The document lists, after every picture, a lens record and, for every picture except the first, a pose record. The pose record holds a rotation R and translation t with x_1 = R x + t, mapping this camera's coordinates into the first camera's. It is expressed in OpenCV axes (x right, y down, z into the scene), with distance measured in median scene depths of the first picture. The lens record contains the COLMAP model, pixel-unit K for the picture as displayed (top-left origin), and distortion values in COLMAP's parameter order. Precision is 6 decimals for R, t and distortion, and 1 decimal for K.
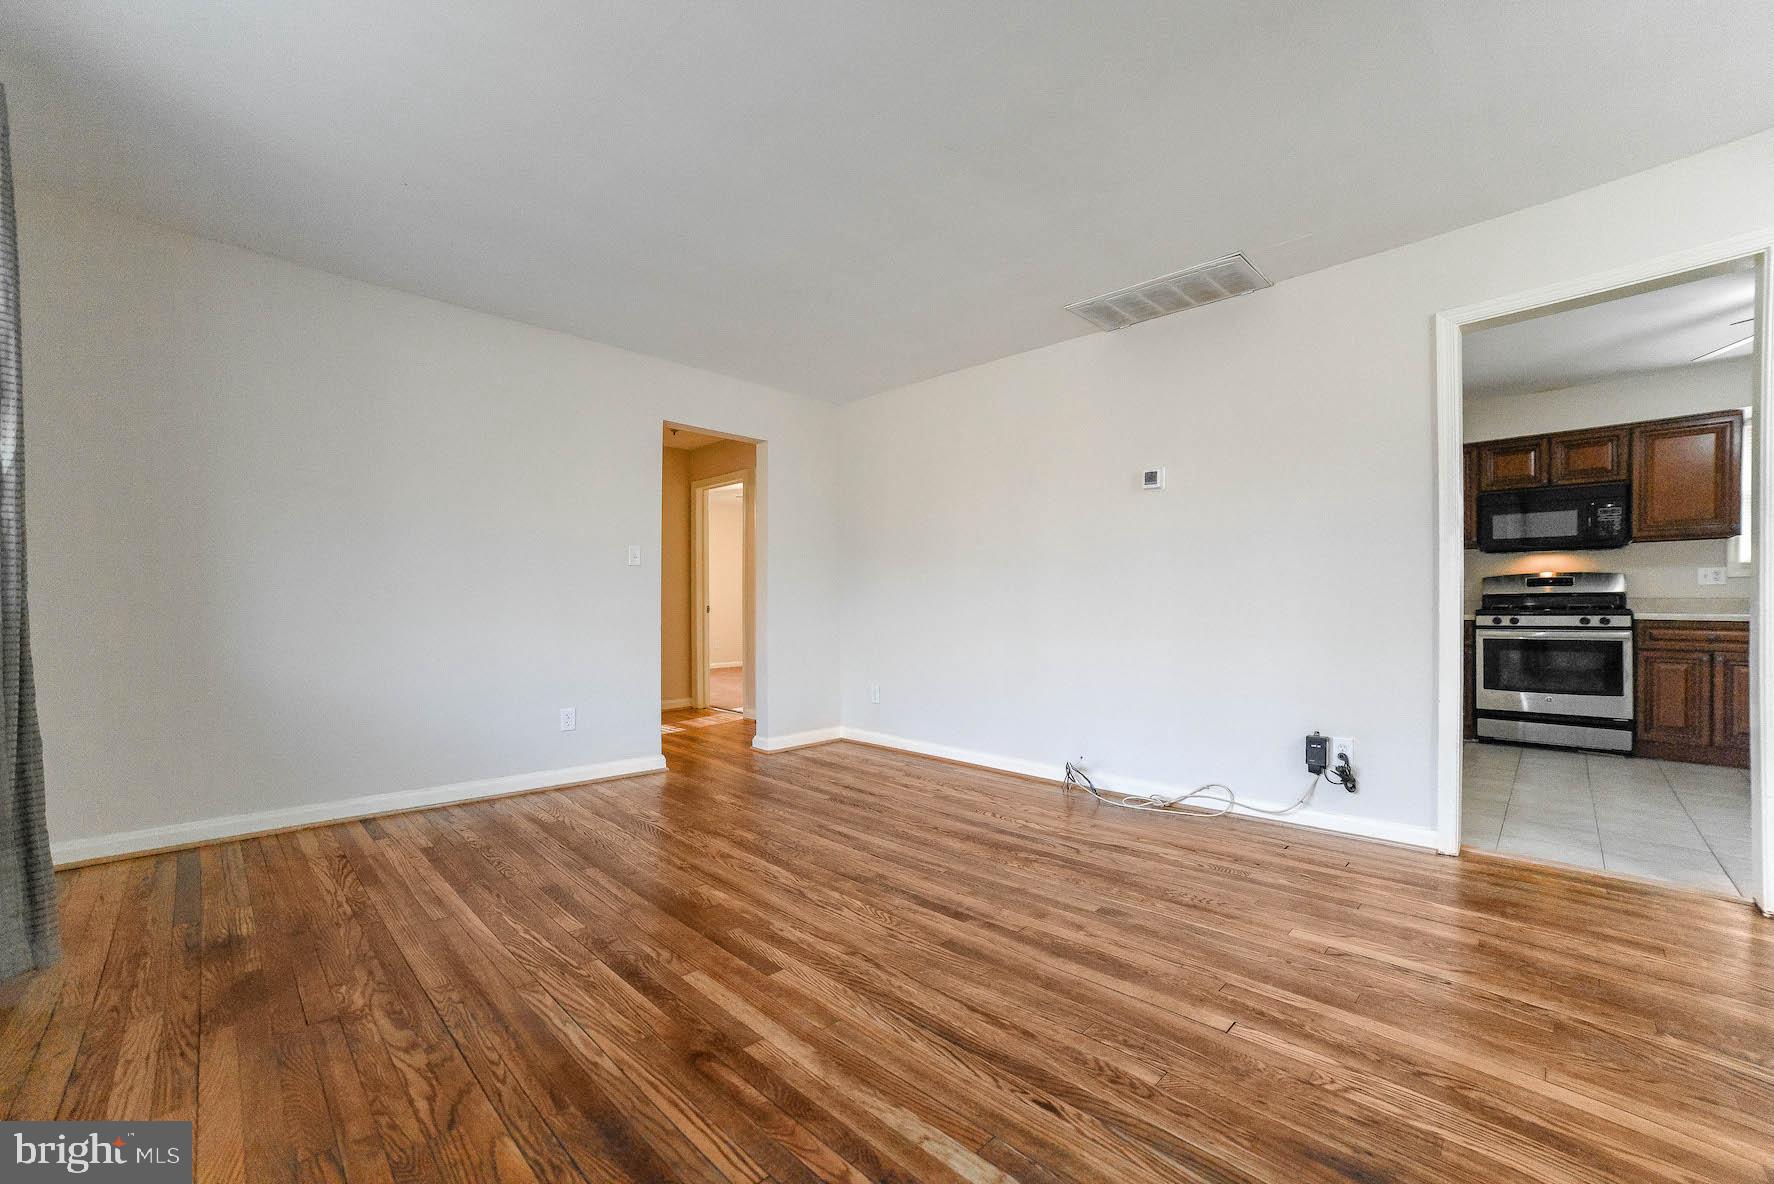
lens RADIAL K [[716.5, 0, 891.8], [0, 716.5, 607.5], [0, 0, 1]] dist [-0.083435, 0.034555]
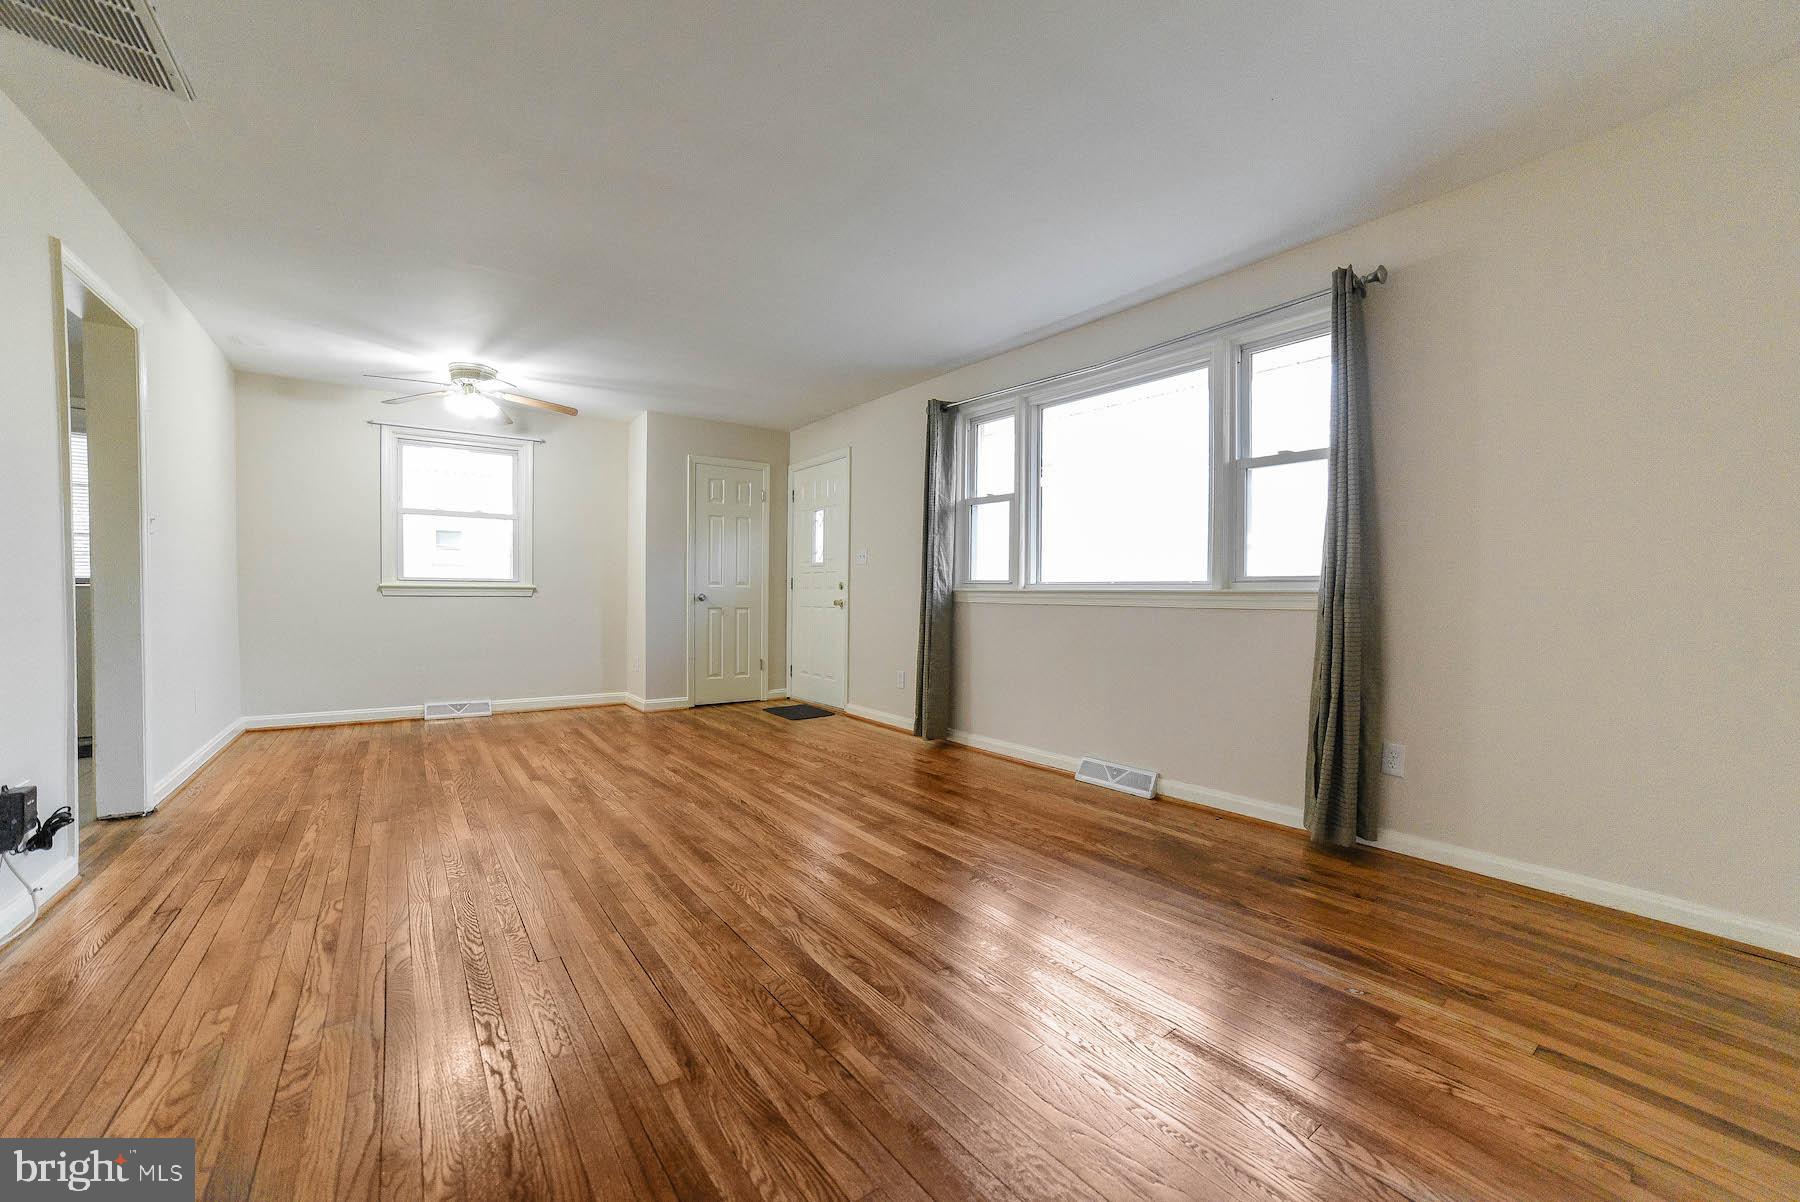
lens RADIAL K [[712.4, 0, 902.5], [0, 712.4, 615.6], [0, 0, 1]] dist [-0.072184, 0.032439]
pose [[-0.987887, -0.014815, 0.154465, -0.316384], [-0.009497, 0.999338, 0.035109, -0.011729], [-0.154883, 0.033216, -0.987374, 1.507769]]
